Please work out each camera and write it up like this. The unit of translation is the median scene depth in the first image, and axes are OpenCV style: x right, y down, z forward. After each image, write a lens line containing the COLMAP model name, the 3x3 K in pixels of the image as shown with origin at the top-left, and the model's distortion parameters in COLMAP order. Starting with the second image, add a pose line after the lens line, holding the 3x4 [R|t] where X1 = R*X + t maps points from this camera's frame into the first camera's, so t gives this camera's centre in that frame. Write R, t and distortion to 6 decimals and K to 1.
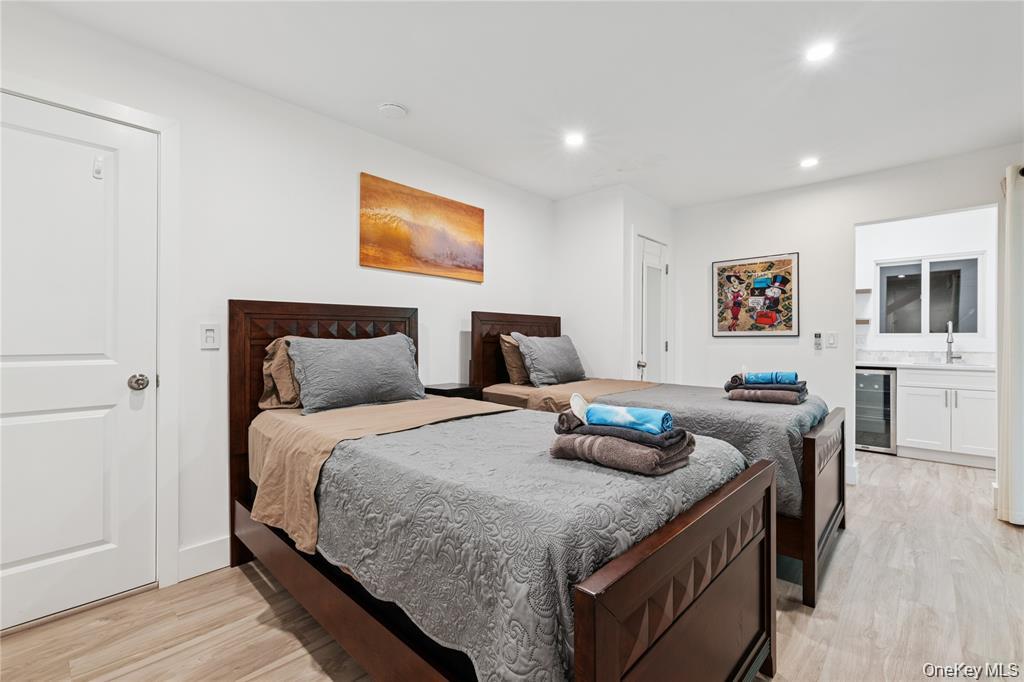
lens RADIAL K [[450.1, 0, 514.0], [0, 450.1, 339.4], [0, 0, 1]] dist [0.001859, 0.000062]
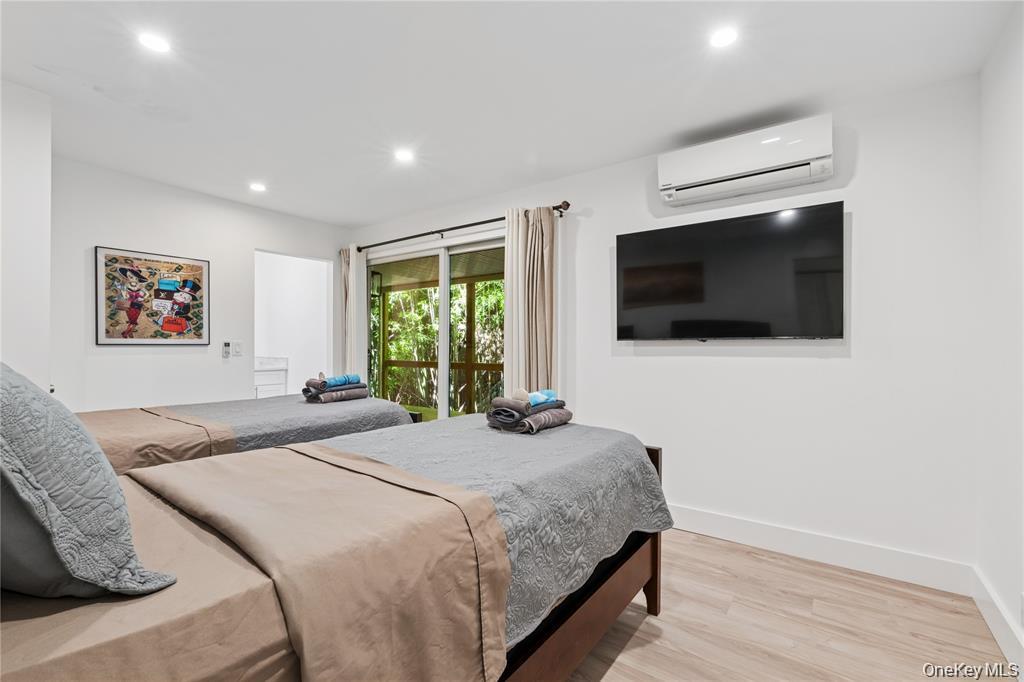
lens RADIAL K [[450.1, 0, 513.7], [0, 450.1, 345.5], [0, 0, 1]] dist [0.001859, 0.000062]
pose [[-0.116114, 0.003060, 0.993231, -0.419429], [0.002596, 0.999993, -0.002778, -0.001324], [-0.993233, 0.002256, -0.116121, 0.425826]]
